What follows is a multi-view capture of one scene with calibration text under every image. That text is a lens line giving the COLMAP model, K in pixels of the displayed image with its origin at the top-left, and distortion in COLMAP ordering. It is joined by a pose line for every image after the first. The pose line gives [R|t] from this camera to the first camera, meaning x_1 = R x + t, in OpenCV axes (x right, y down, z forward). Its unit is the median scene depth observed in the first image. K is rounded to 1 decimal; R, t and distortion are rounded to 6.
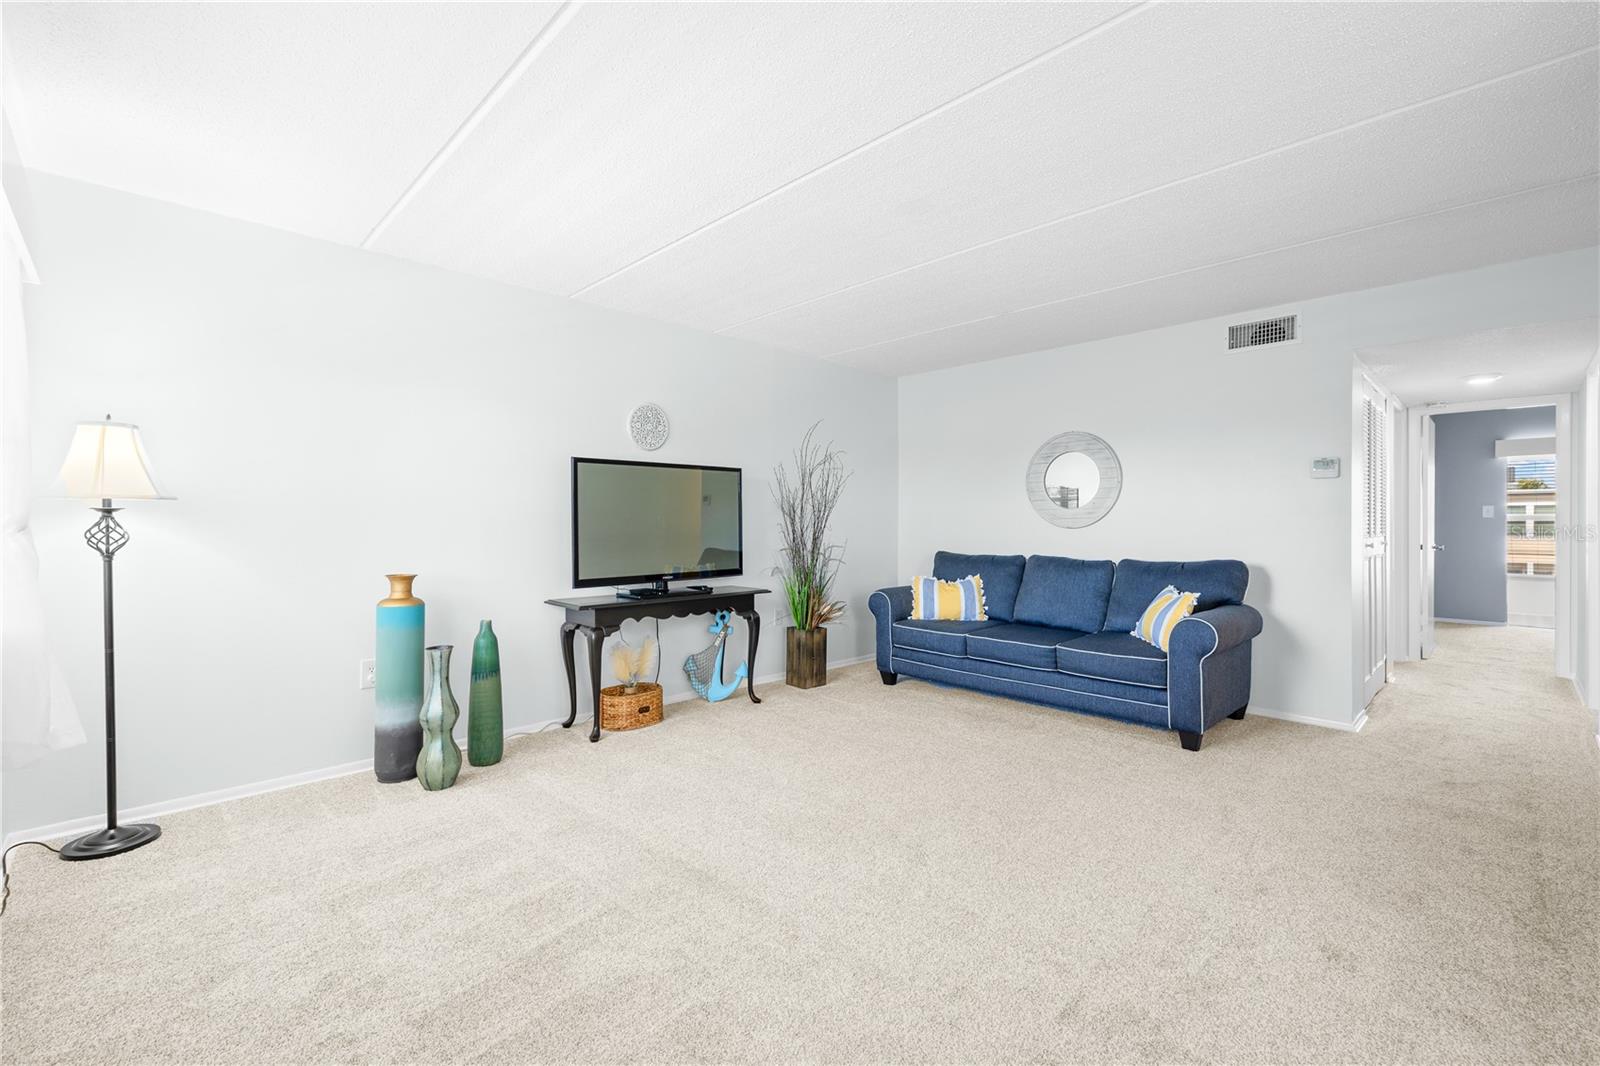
lens RADIAL K [[677.8, 0, 799.2], [0, 677.8, 525.3], [0, 0, 1]] dist [0.001840, 0.000286]
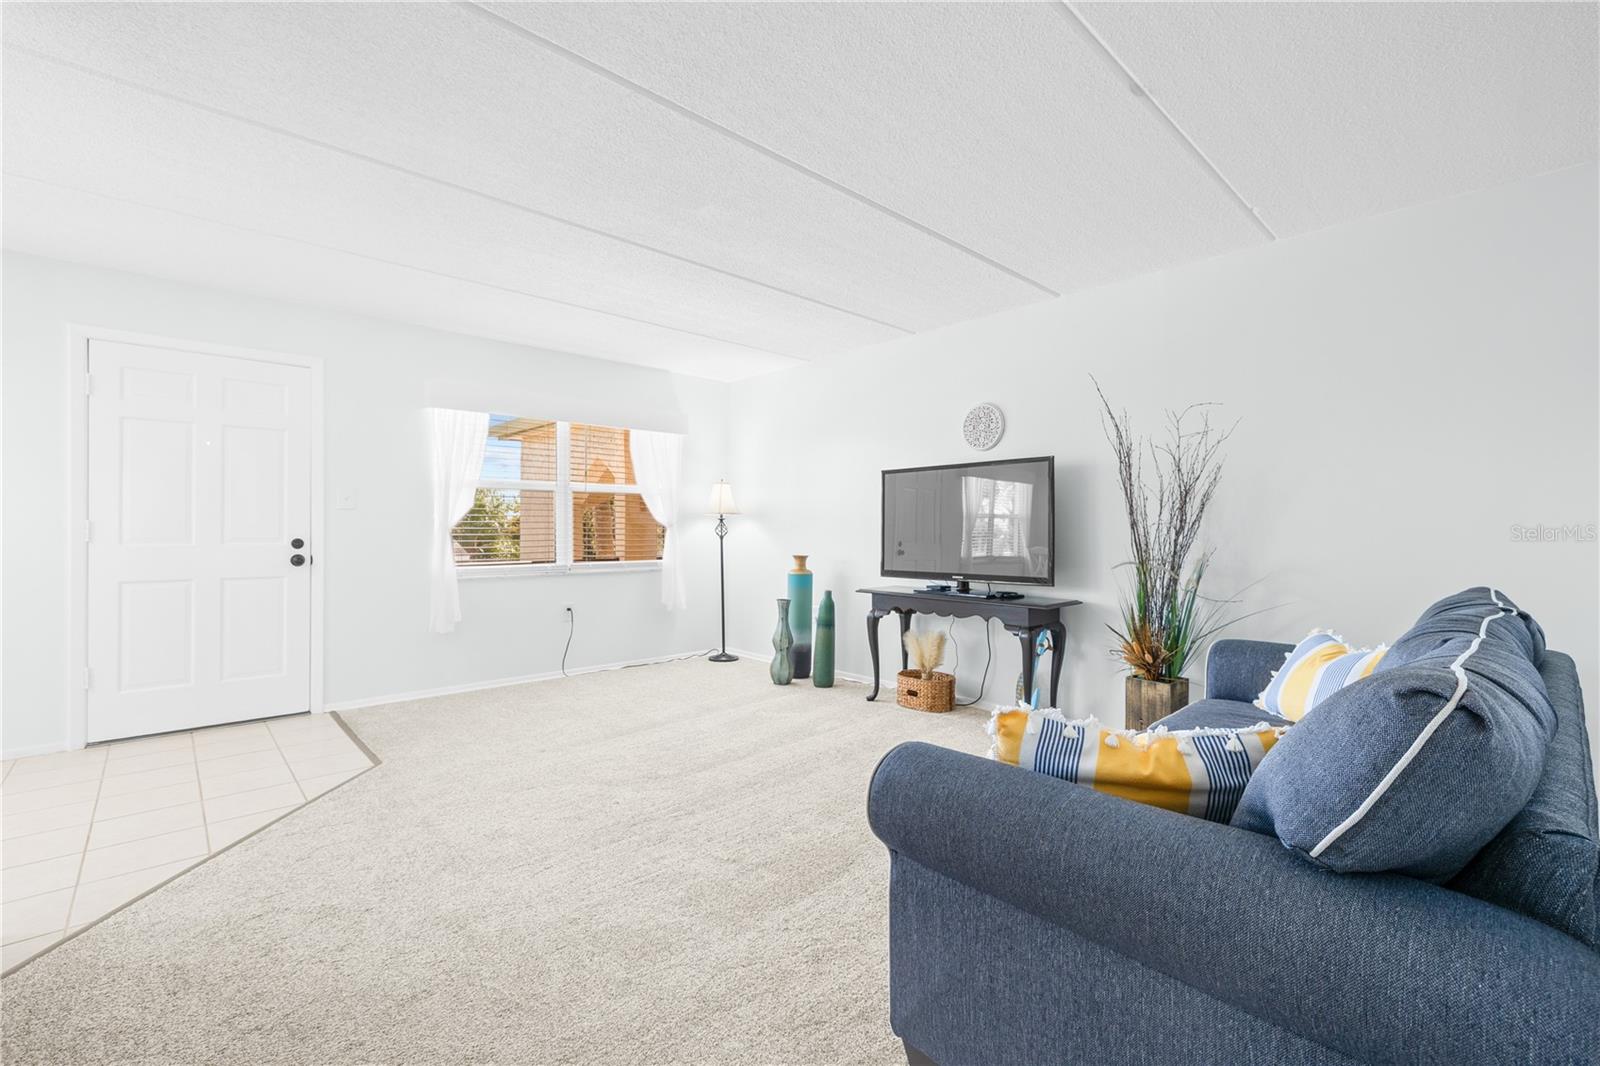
lens RADIAL K [[677.8, 0, 799.2], [0, 677.8, 525.3], [0, 0, 1]] dist [0.001840, 0.000286]
pose [[-0.015901, -0.003131, -0.999869, 1.032332], [-0.004677, 0.999984, -0.003057, 0.005059], [0.999863, 0.004628, -0.015915, 0.984807]]
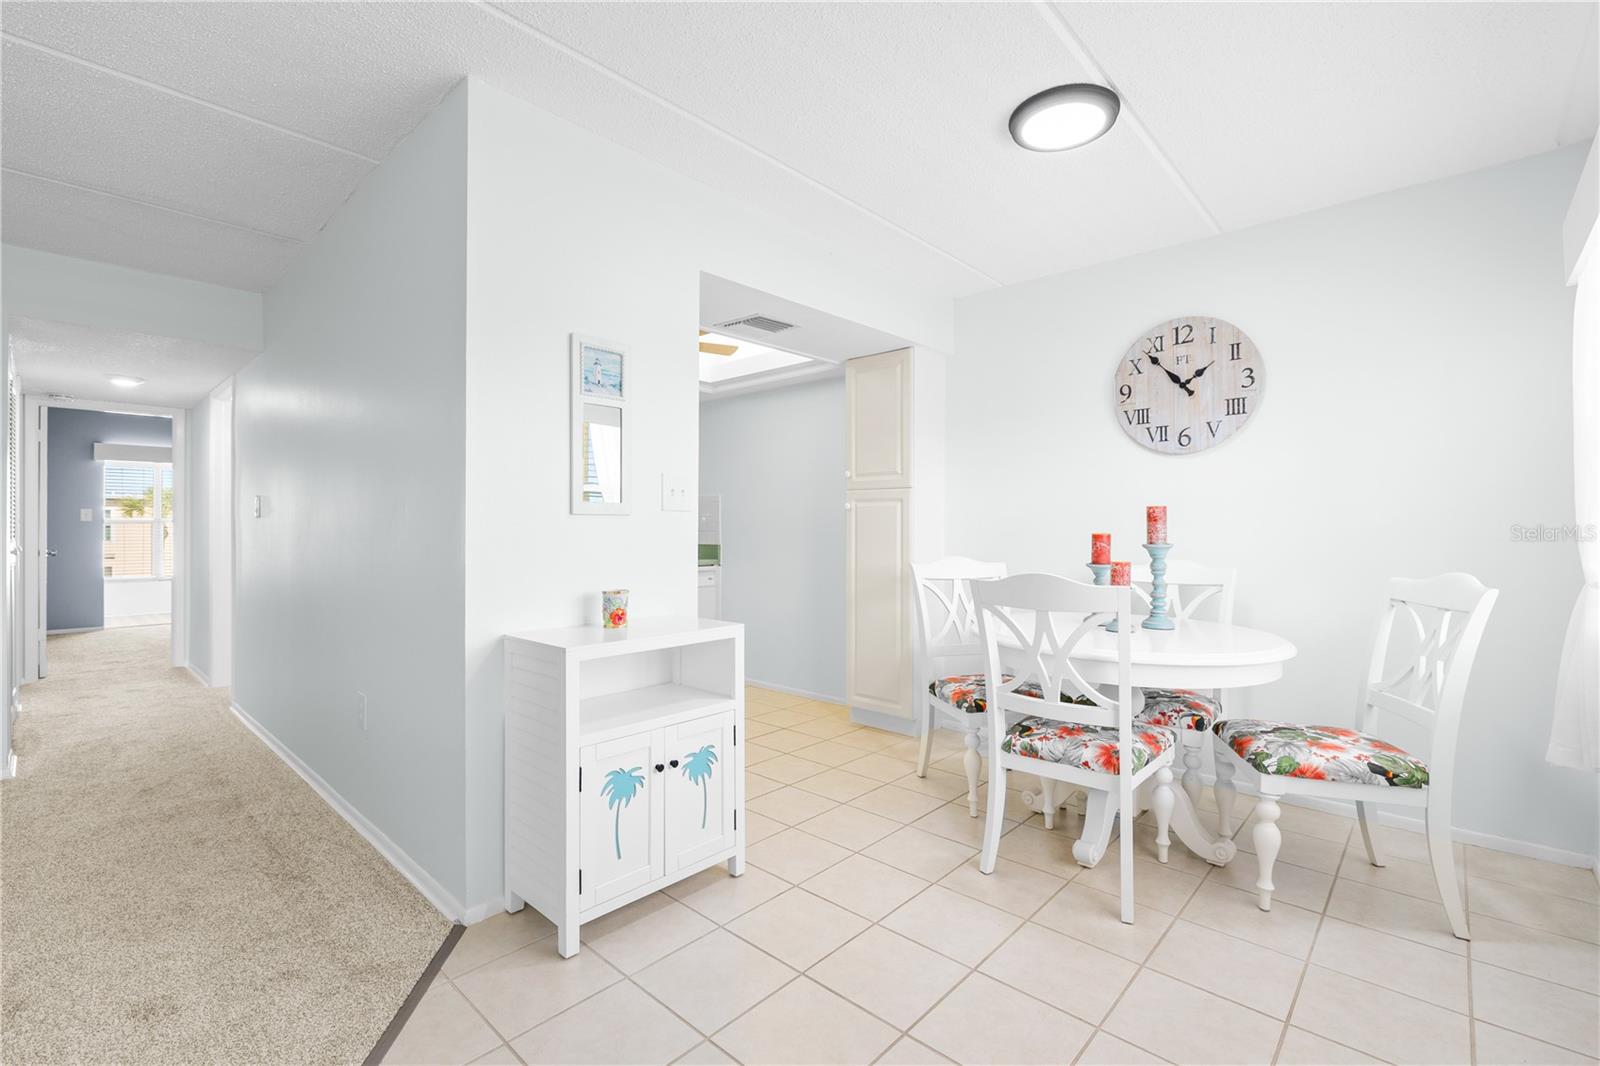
lens RADIAL K [[696.7, 0, 794.6], [0, 696.7, 530.0], [0, 0, 1]] dist [-0.009939, 0.000309]
pose [[-0.052208, -0.001764, 0.998635, -0.037174], [0.001616, 0.999997, 0.001851, 0.001694], [-0.998635, 0.001710, -0.052204, 0.051648]]
